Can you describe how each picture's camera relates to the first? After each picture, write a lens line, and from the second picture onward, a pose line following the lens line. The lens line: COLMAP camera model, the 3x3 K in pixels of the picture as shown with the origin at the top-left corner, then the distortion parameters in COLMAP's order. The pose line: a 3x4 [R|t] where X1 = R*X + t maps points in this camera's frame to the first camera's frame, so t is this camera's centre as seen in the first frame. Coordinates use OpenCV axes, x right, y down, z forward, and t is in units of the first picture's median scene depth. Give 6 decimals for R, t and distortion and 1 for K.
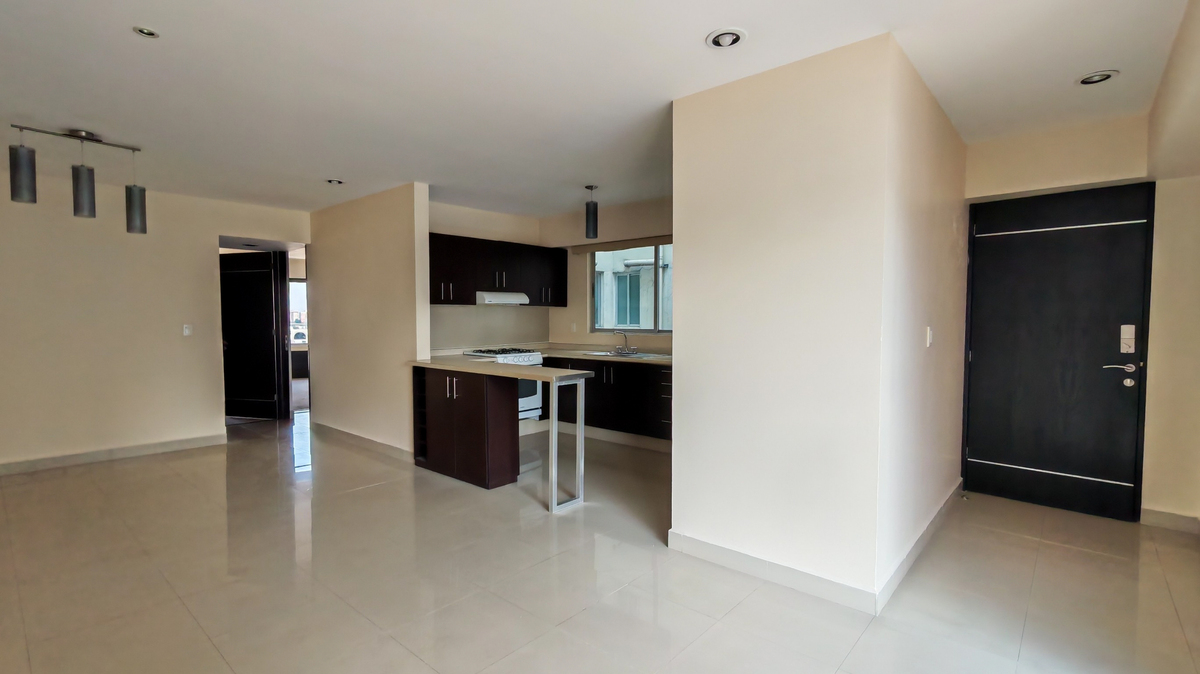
lens RADIAL K [[547.6, 0, 594.5], [0, 547.6, 343.8], [0, 0, 1]] dist [-0.001034, -0.000280]
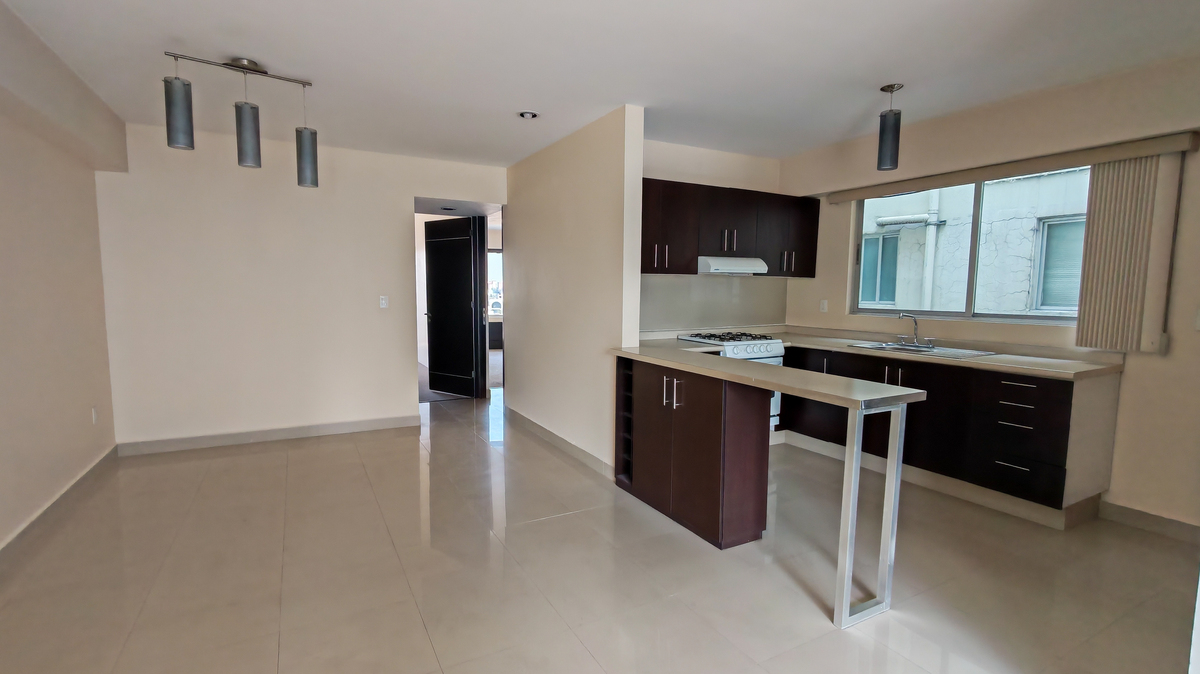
lens RADIAL K [[547.6, 0, 594.5], [0, 547.6, 343.8], [0, 0, 1]] dist [-0.001034, -0.000280]
pose [[0.940344, 0.042477, -0.337564, -0.096887], [-0.025498, 0.998184, 0.054576, -0.014161], [0.339269, -0.042713, 0.939719, 0.255578]]
